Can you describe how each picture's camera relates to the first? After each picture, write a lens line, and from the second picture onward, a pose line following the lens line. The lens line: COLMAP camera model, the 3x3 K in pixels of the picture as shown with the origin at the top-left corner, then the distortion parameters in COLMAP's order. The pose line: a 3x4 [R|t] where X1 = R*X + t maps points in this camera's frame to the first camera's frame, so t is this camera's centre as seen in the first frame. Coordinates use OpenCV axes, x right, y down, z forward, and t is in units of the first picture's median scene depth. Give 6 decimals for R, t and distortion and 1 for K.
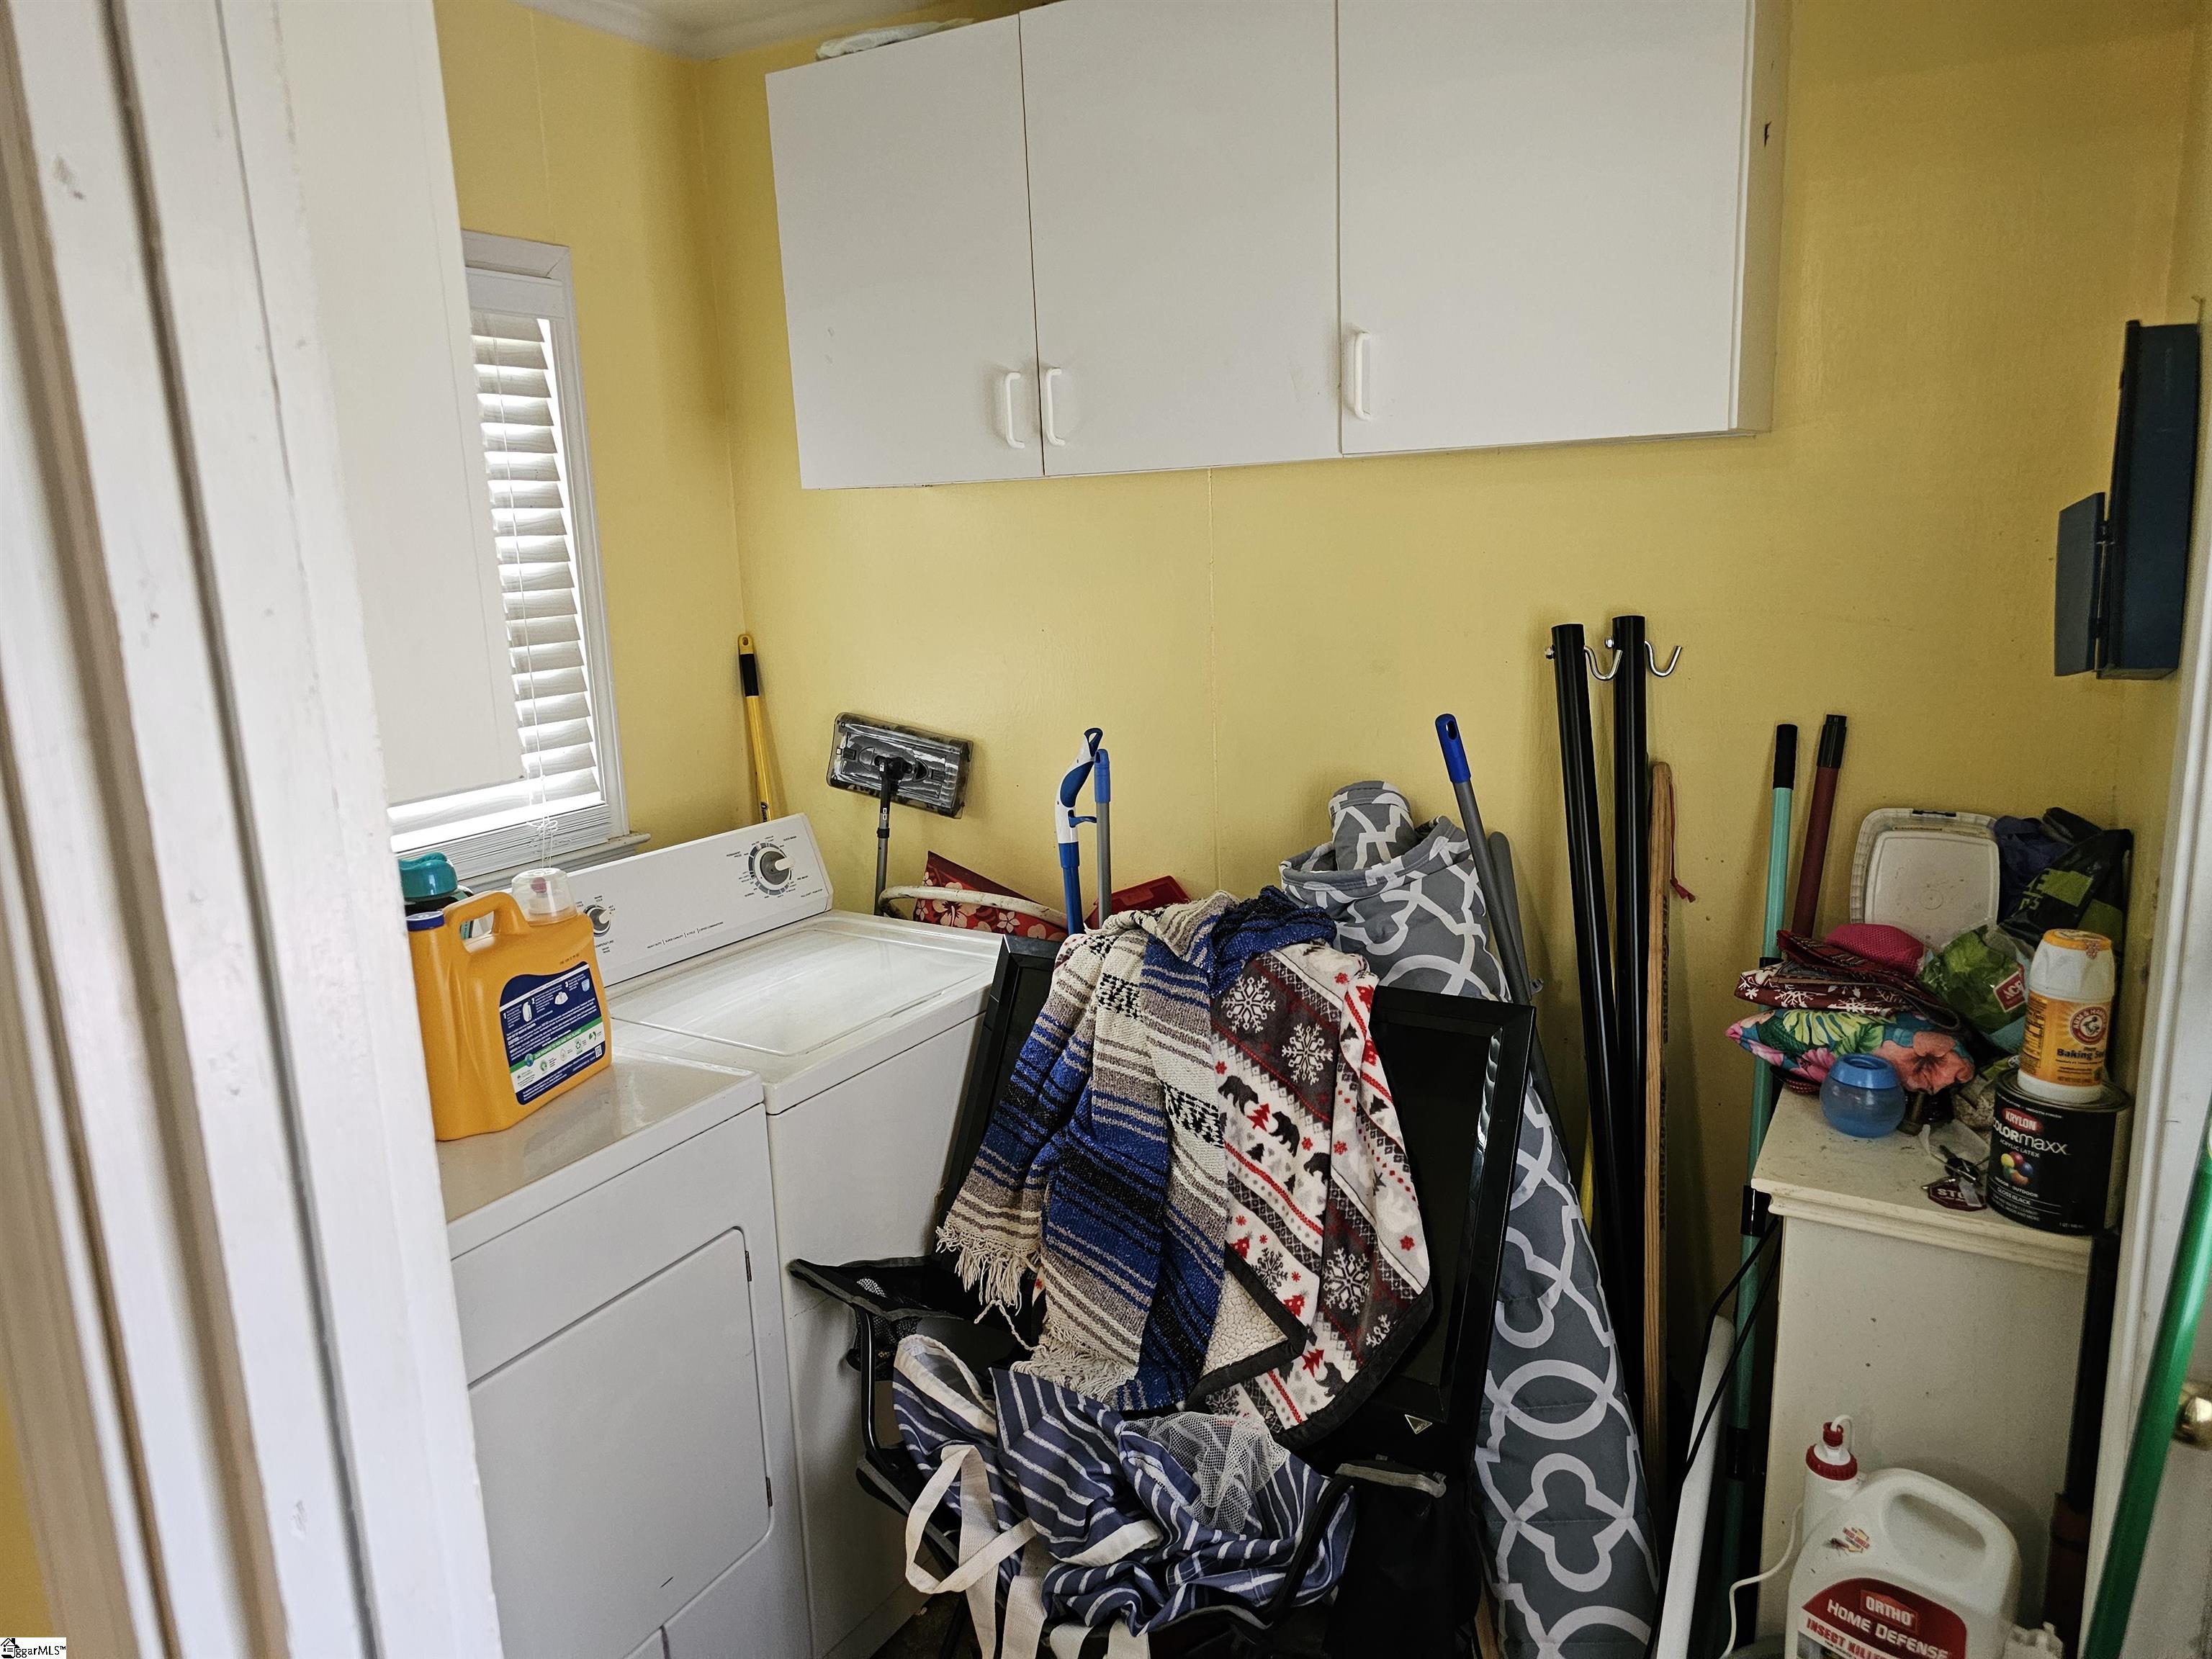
lens RADIAL K [[1496.2, 0, 1111.9], [0, 1496.2, 789.9], [0, 0, 1]] dist [0.002740, -0.002879]
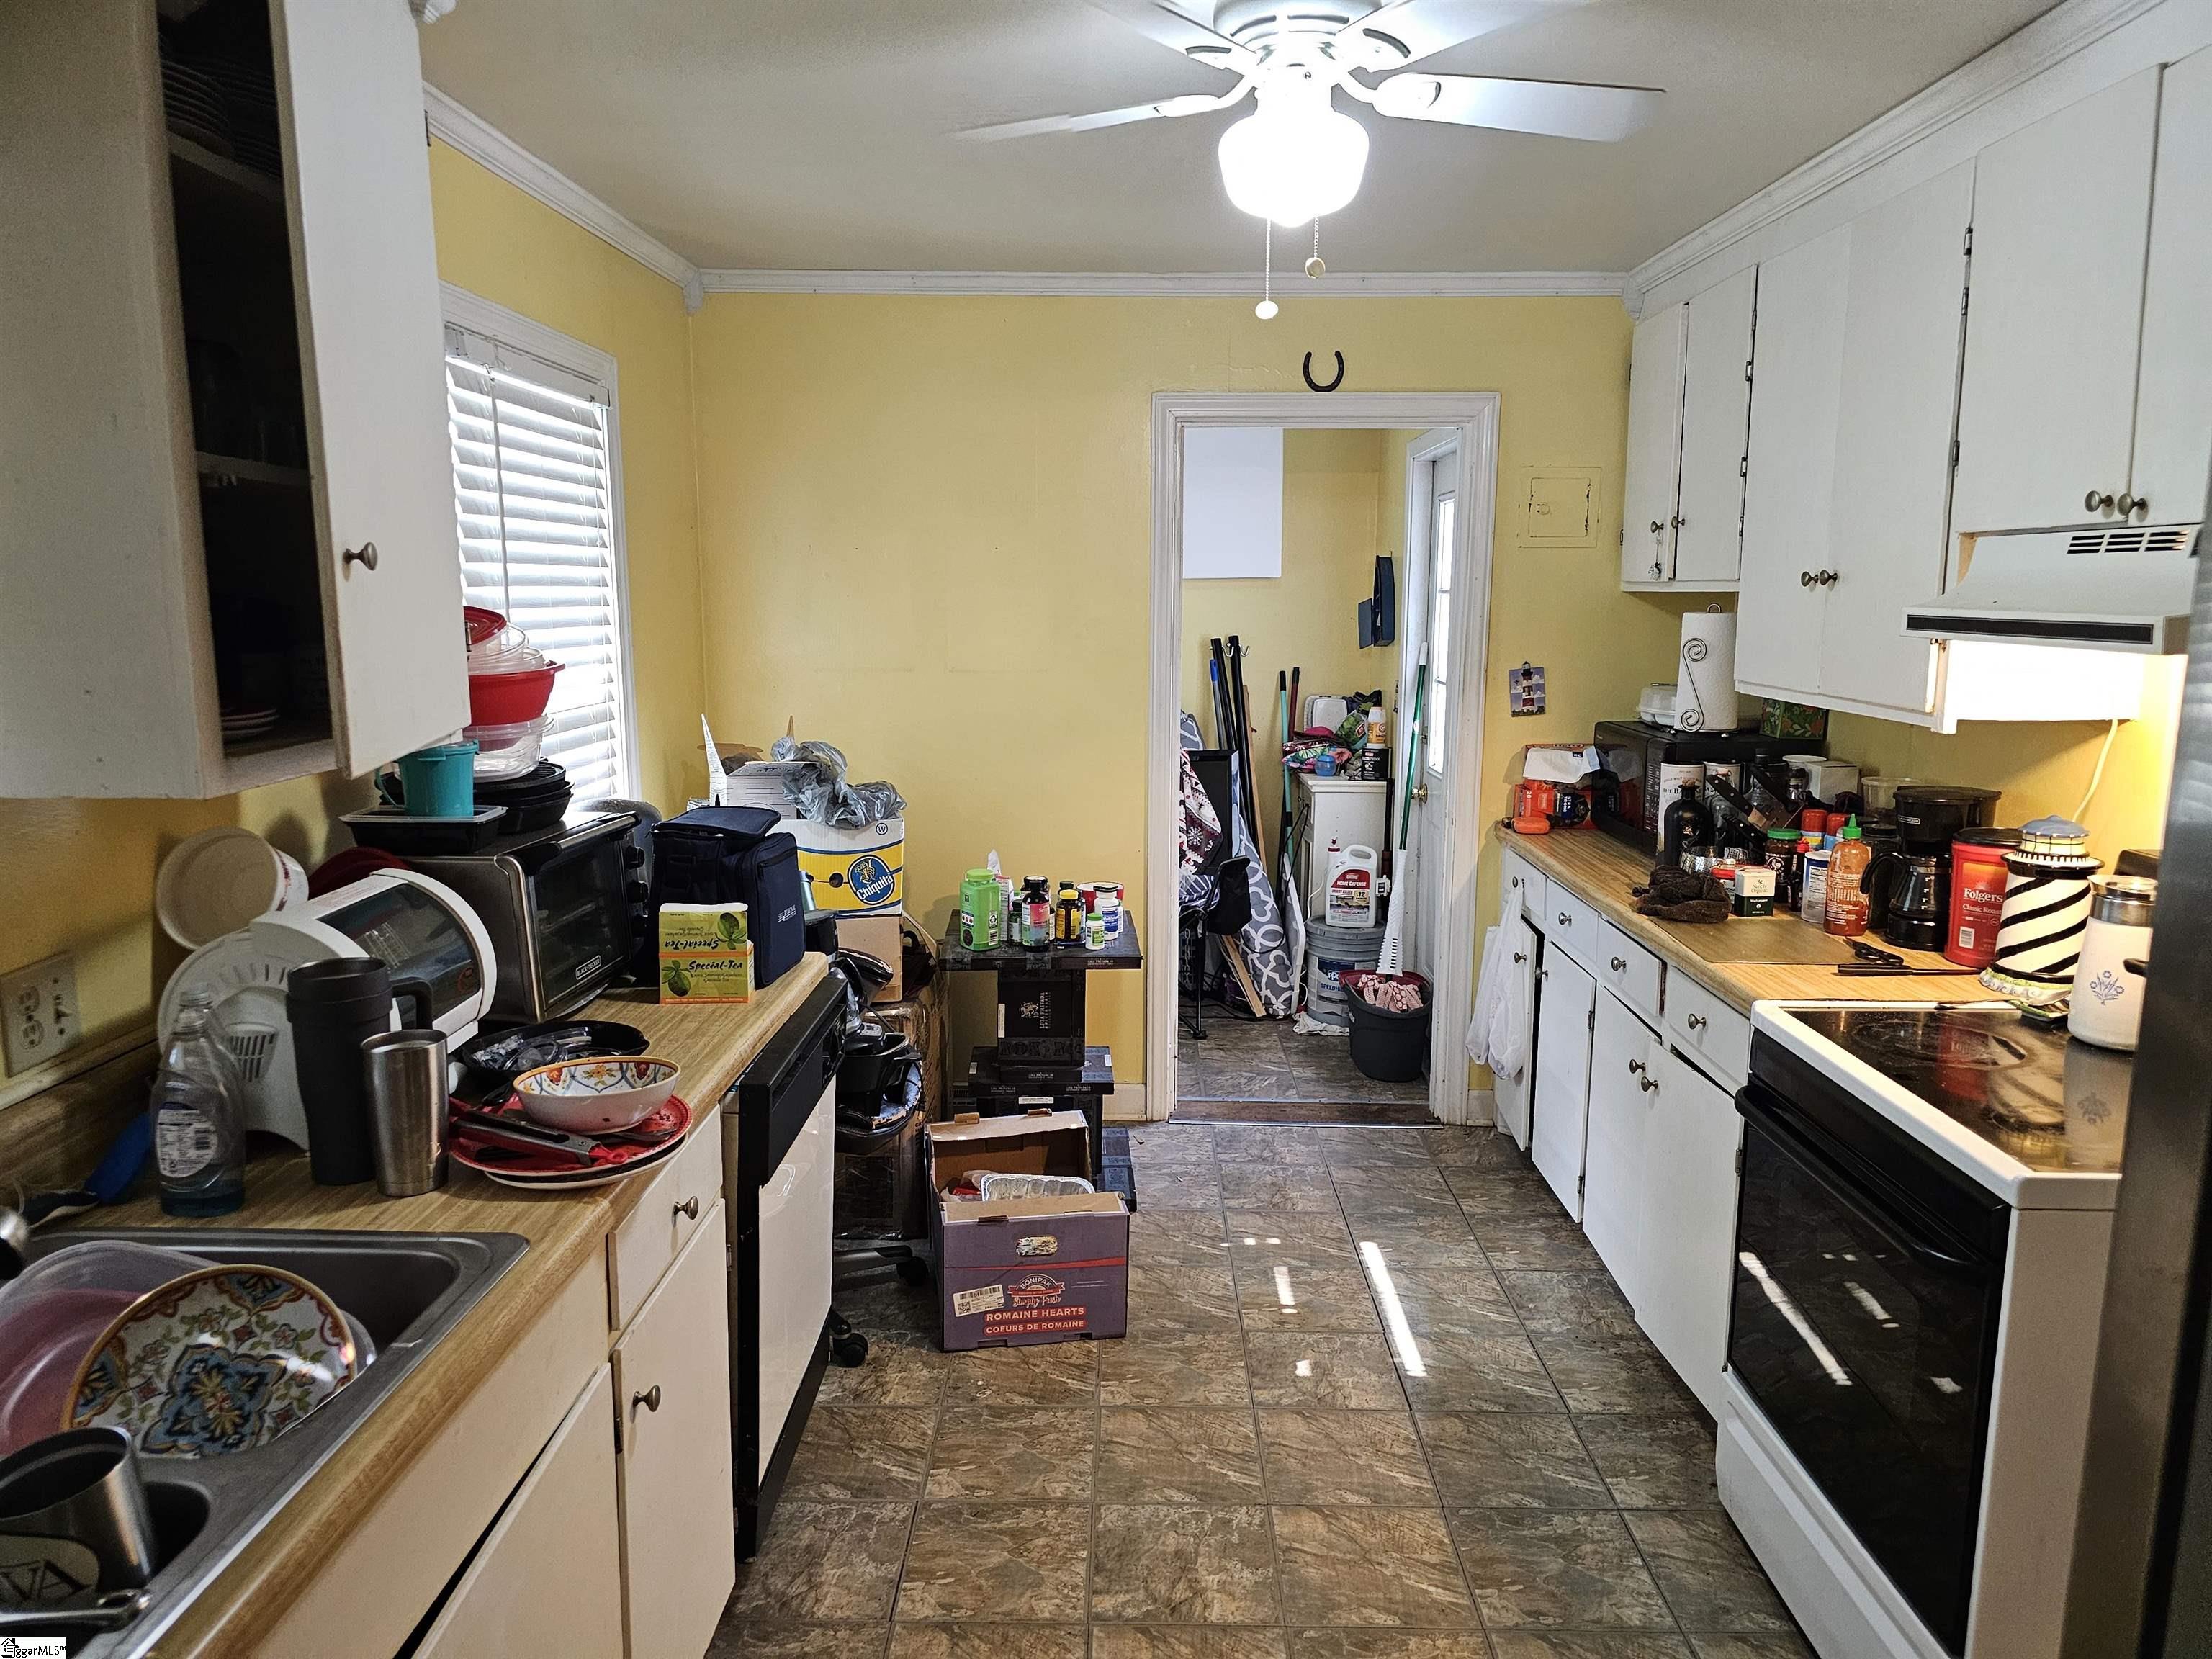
lens RADIAL K [[1483.7, 0, 1117.2], [0, 1483.7, 838.9], [0, 0, 1]] dist [0.025135, -0.022281]
pose [[0.867916, -0.045814, 0.494594, -1.598253], [0.063793, 0.997772, -0.019521, 0.393354], [-0.492598, 0.048494, 0.868905, -1.724382]]
